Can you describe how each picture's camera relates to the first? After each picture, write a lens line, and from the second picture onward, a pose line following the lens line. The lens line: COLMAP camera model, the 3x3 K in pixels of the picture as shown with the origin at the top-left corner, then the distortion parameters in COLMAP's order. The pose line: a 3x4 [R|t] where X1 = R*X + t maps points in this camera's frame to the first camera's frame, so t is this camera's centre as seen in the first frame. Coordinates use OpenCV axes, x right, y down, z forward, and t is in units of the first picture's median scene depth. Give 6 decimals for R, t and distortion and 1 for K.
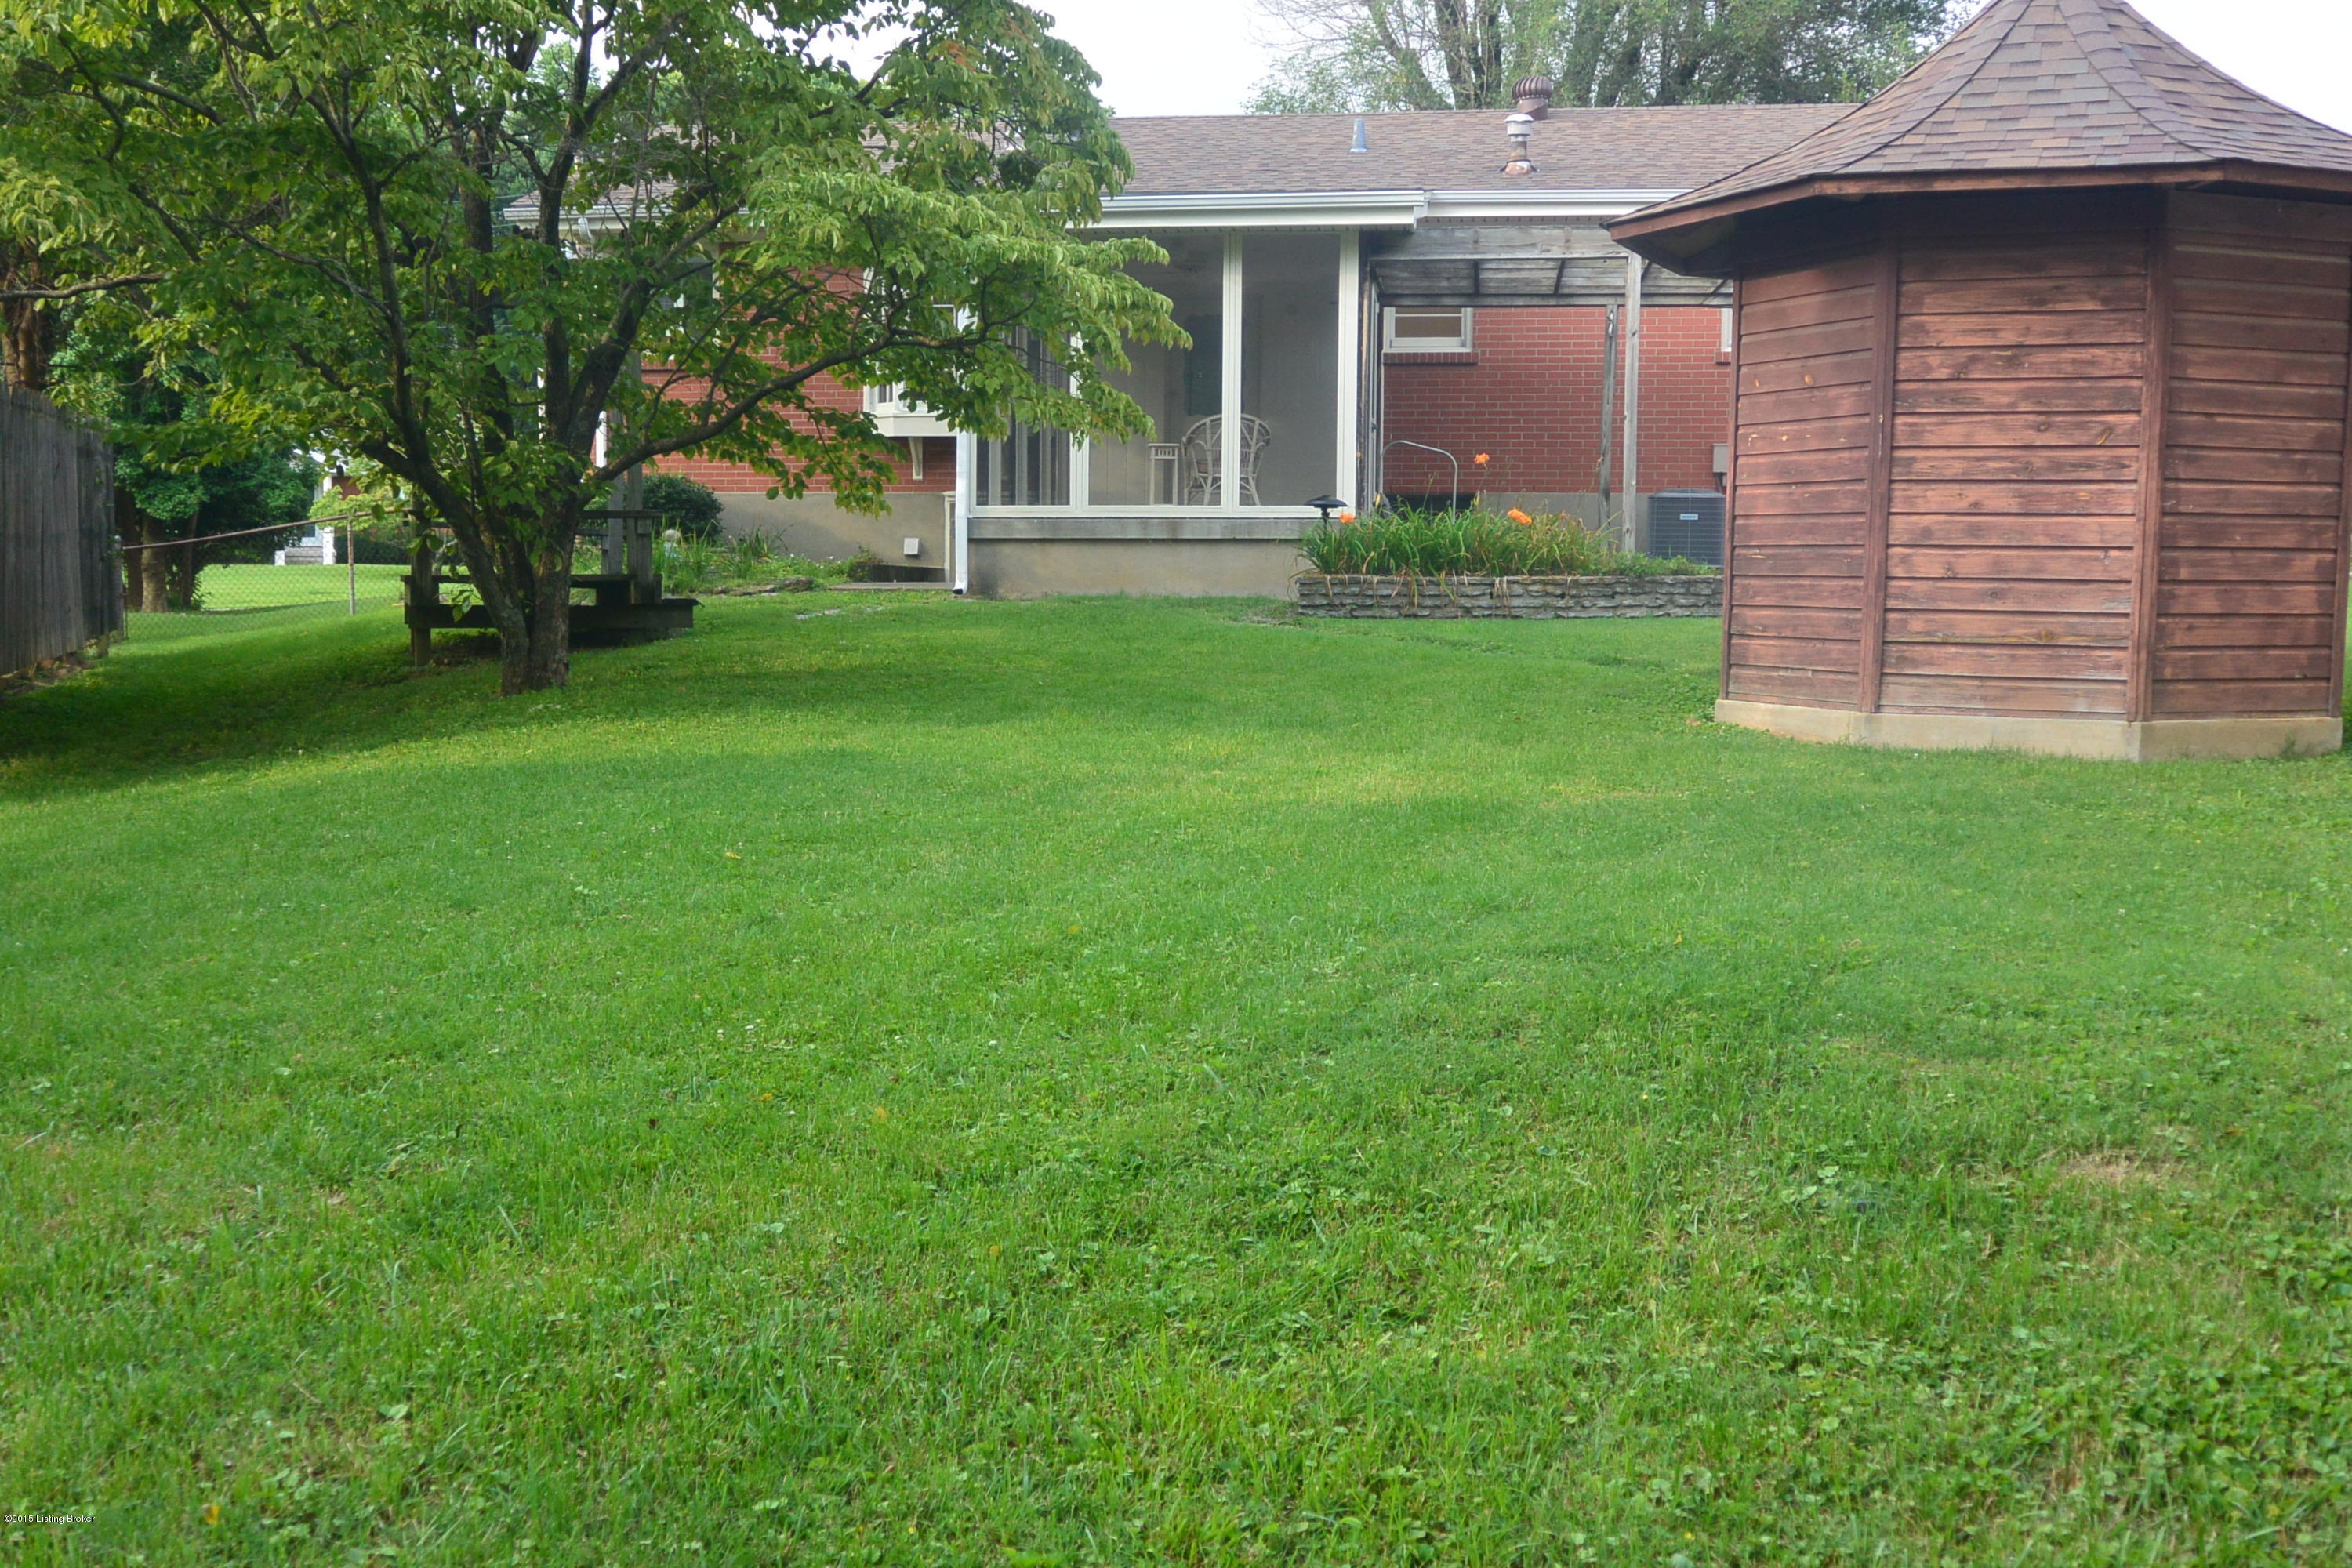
lens RADIAL K [[2464.6, 0, 1176.0], [0, 2464.6, 784.0], [0, 0, 1]] dist [-0.001051, -0.169505]
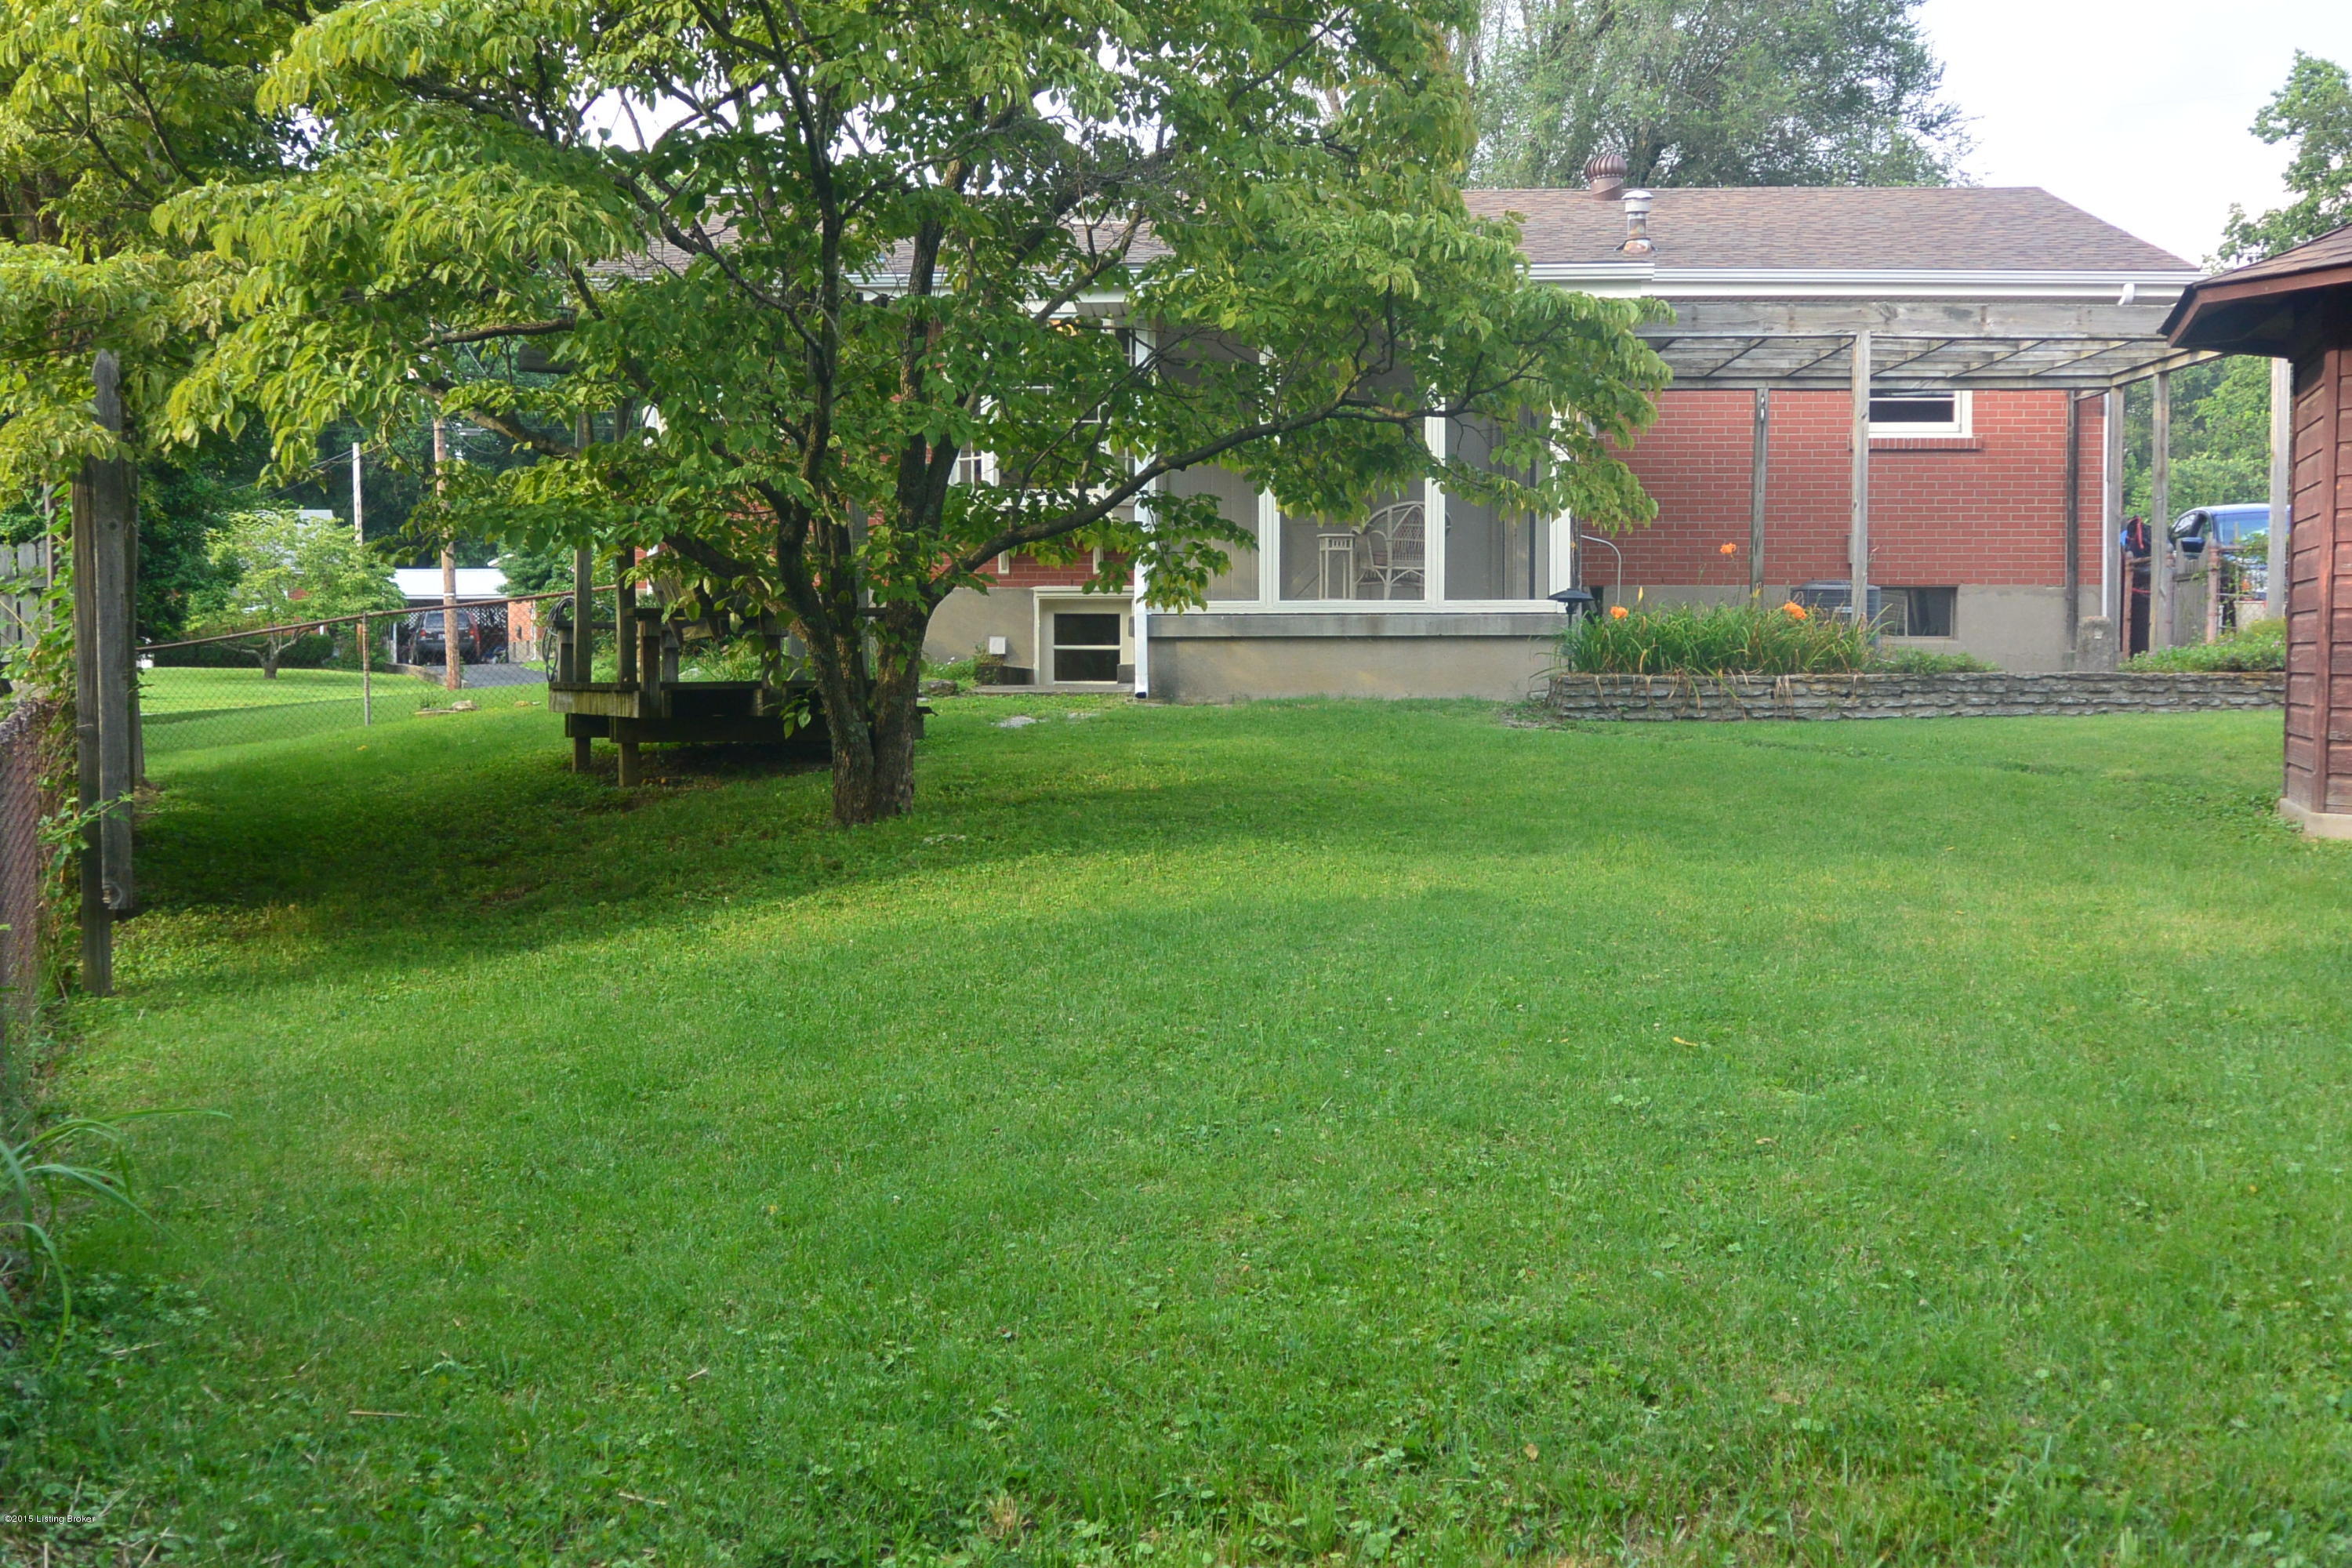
lens RADIAL K [[2464.6, 0, 1176.0], [0, 2464.6, 784.0], [0, 0, 1]] dist [-0.001051, -0.169505]
pose [[0.994051, -0.012321, 0.108221, -0.194567], [0.016466, 0.999161, -0.037489, -0.012155], [-0.107668, 0.039047, 0.993420, 0.105247]]
